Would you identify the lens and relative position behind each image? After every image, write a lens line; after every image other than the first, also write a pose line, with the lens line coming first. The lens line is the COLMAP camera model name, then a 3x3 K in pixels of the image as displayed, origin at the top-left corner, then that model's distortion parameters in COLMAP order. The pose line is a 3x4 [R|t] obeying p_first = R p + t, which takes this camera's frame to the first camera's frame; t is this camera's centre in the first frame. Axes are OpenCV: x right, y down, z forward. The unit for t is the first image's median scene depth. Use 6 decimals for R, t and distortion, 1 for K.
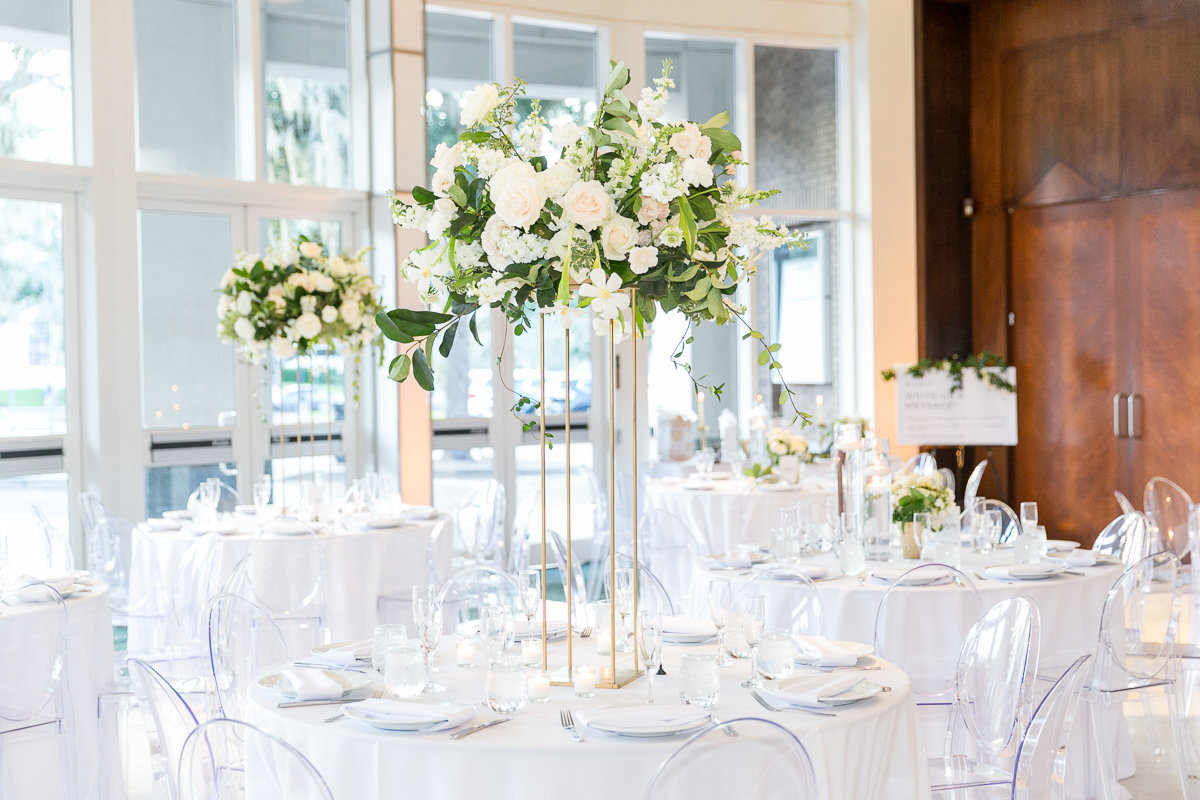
lens RADIAL K [[1785.0, 0, 599.6], [0, 1785.0, 439.6], [0, 0, 1]] dist [0.009797, -0.076361]
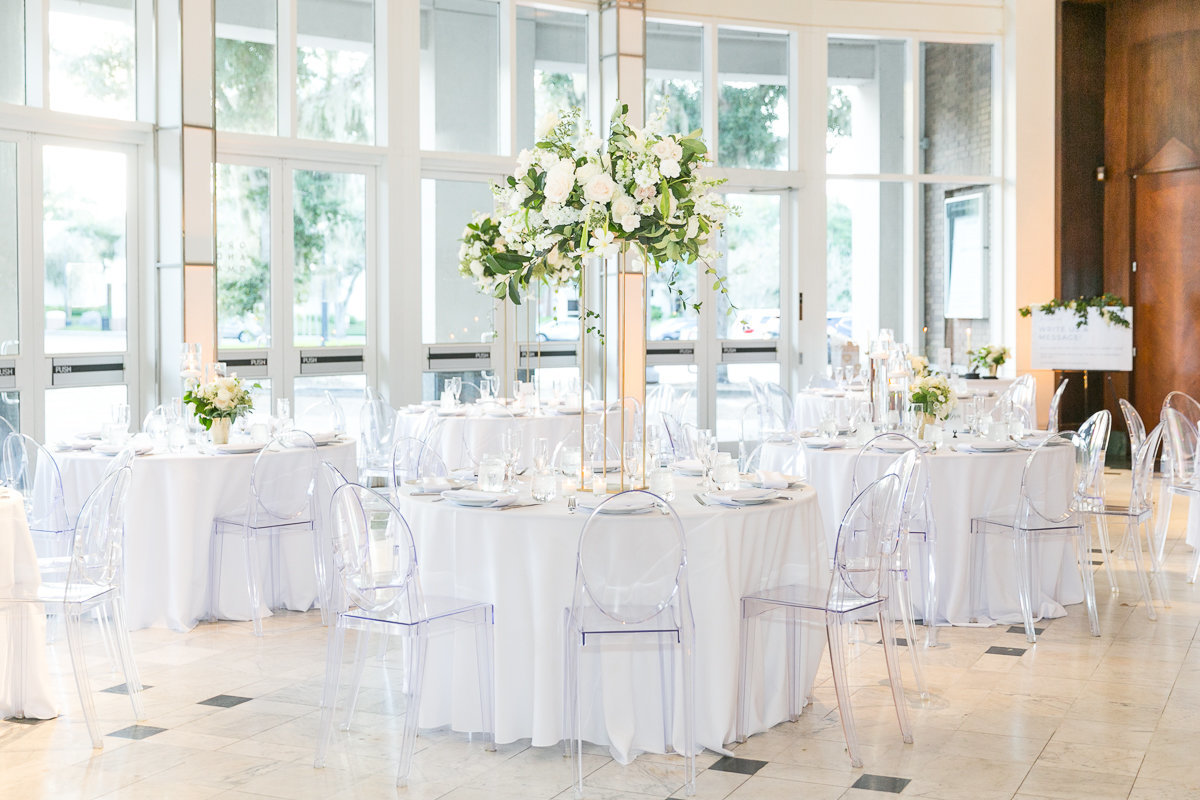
lens RADIAL K [[1552.6, 0, 600.0], [0, 1552.6, 400.0], [0, 0, 1]] dist [-0.009228, -0.035403]
pose [[0.984725, 0.023117, -0.172576, 0.061226], [-0.019752, 0.999580, 0.021192, 0.007461], [0.172993, -0.017460, 0.984768, -0.097443]]
